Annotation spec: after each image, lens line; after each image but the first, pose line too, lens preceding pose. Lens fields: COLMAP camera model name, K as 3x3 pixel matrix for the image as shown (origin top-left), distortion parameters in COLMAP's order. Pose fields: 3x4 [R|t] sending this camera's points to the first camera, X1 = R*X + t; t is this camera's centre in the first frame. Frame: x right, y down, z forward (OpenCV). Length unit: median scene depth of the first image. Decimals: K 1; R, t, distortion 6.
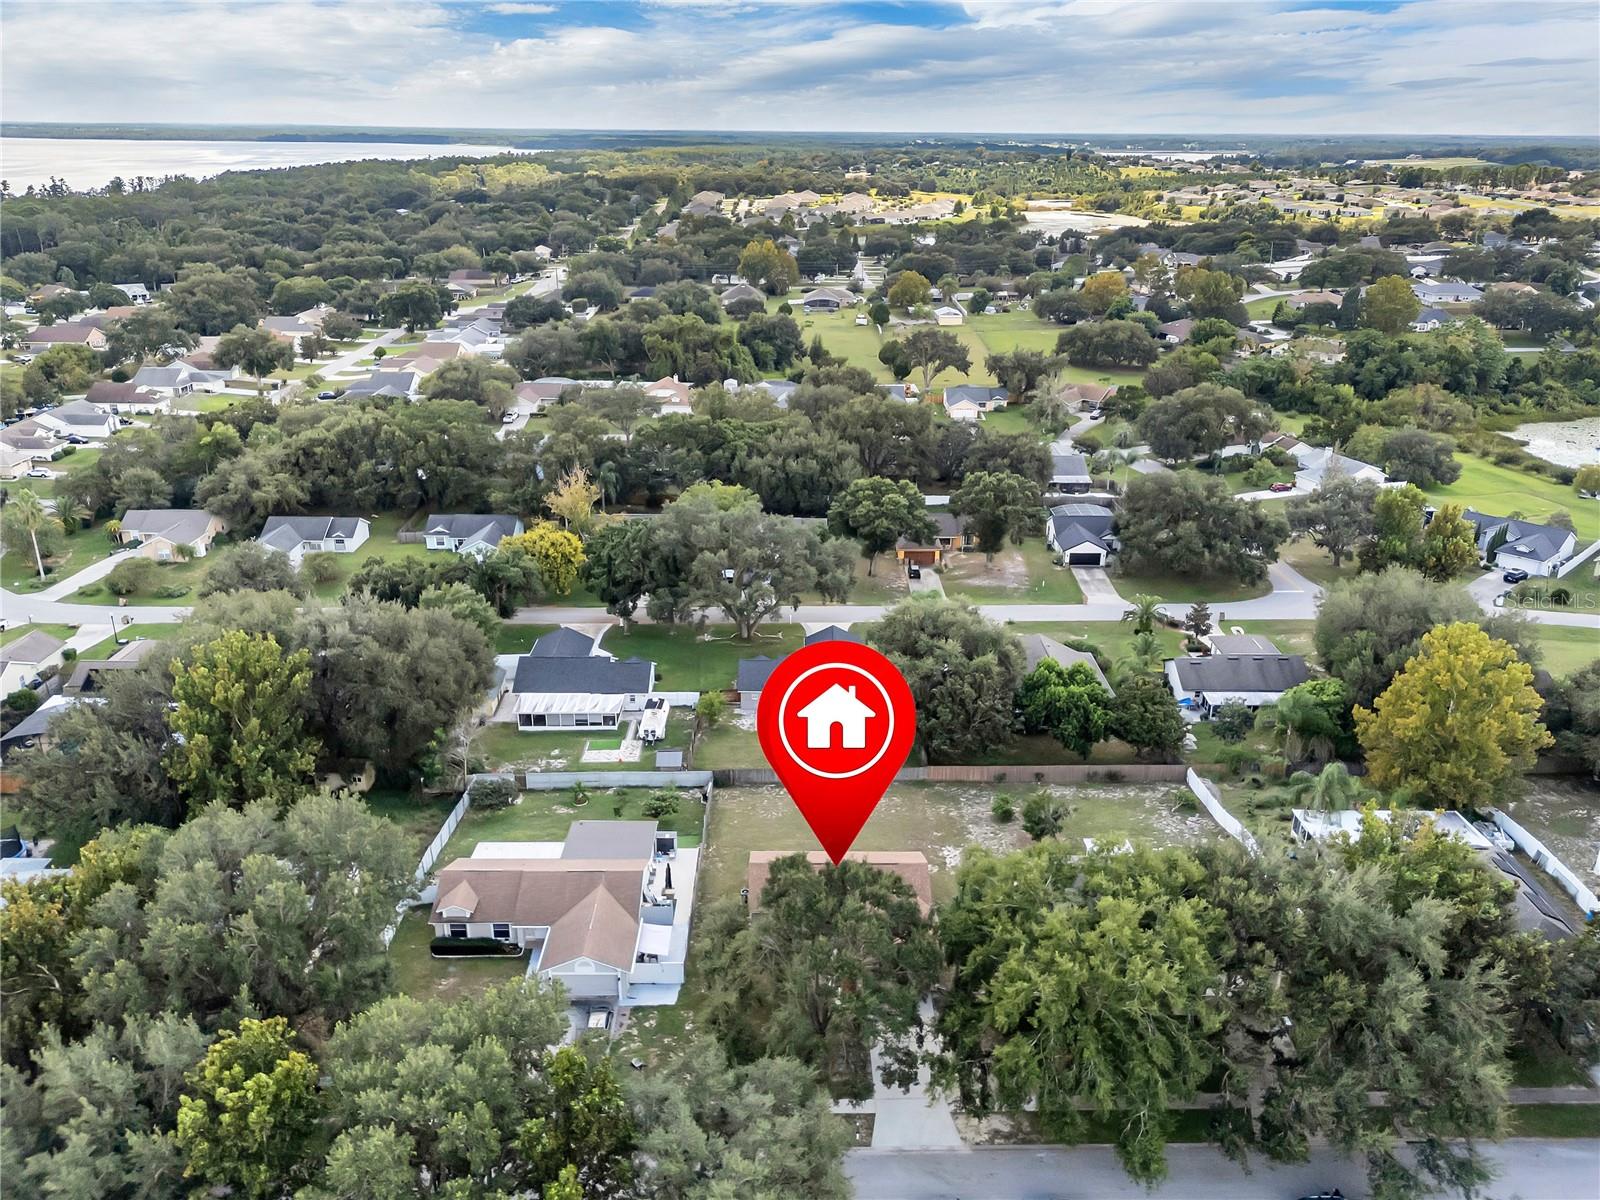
lens RADIAL K [[1184.9, 0, 807.6], [0, 1184.9, 598.9], [0, 0, 1]] dist [0.065477, -0.066631]
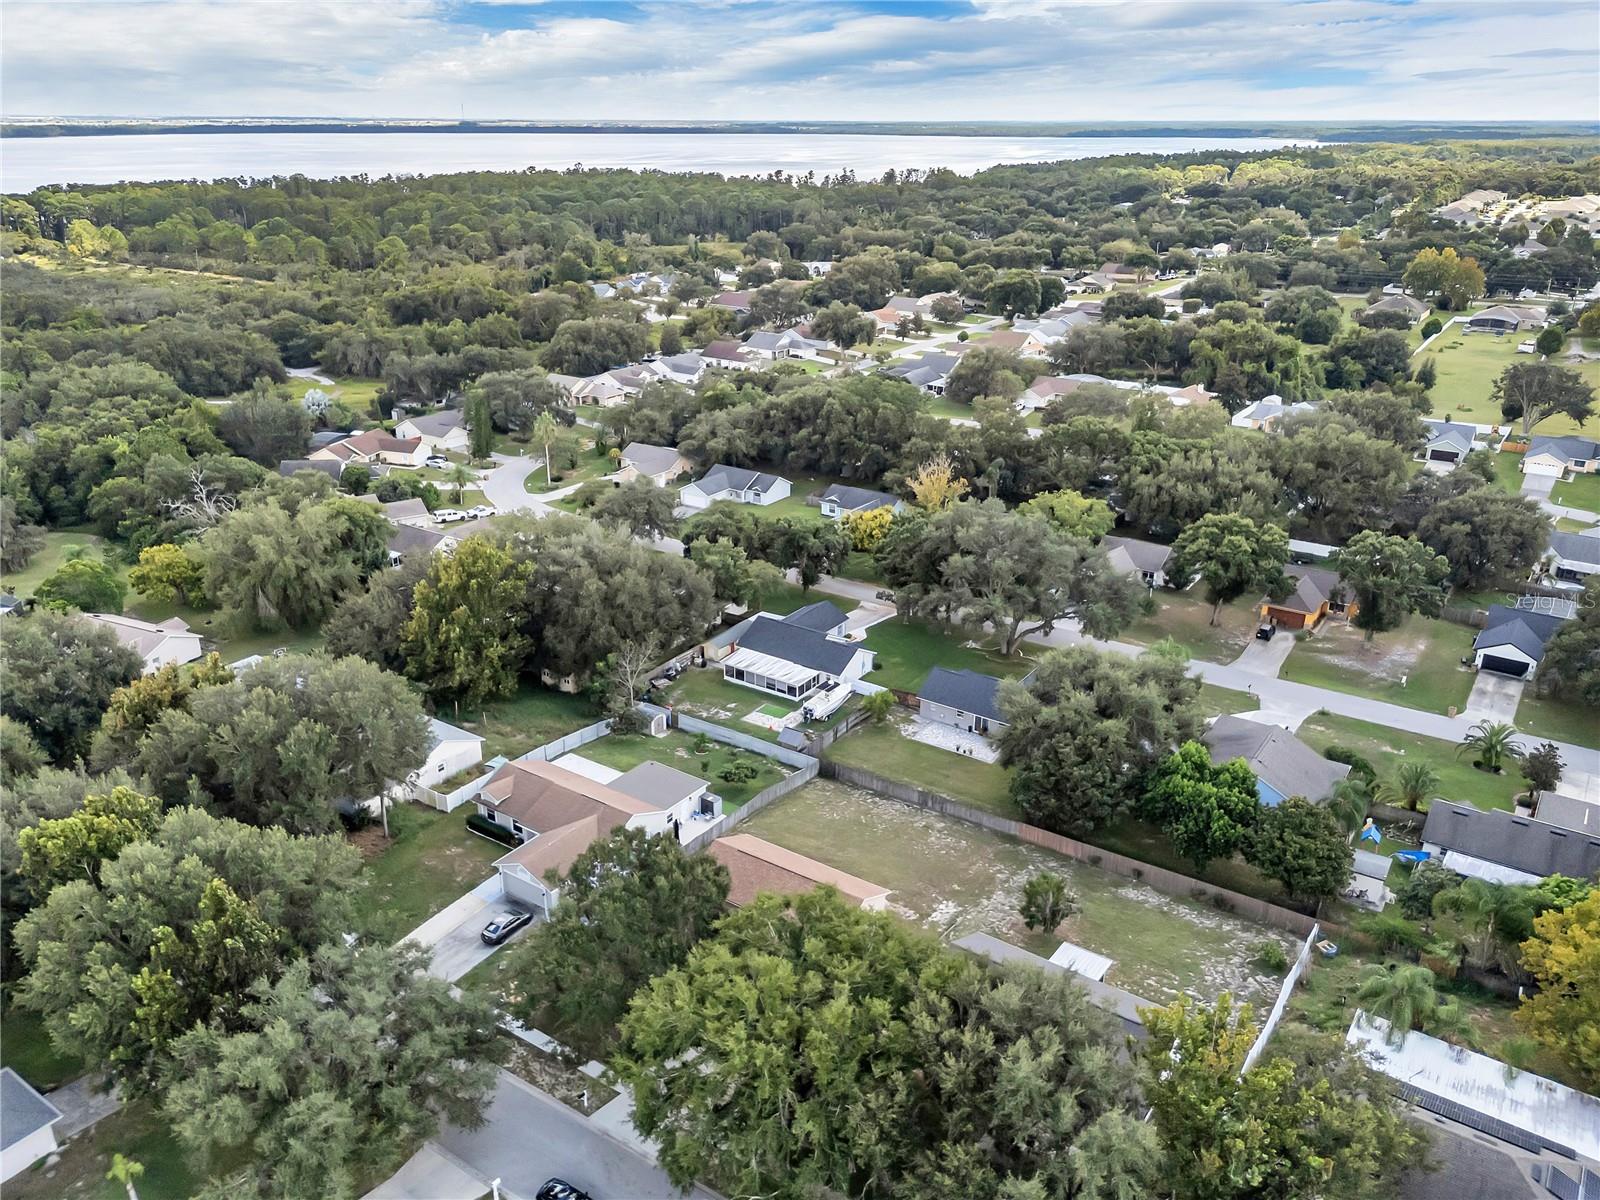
lens RADIAL K [[1184.9, 0, 803.3], [0, 1184.9, 613.4], [0, 0, 1]] dist [0.065477, -0.066631]
pose [[0.820024, 0.213496, -0.531018, 0.259082], [-0.205879, 0.975747, 0.074371, -0.030018], [0.534017, 0.048340, 0.844091, 0.084179]]
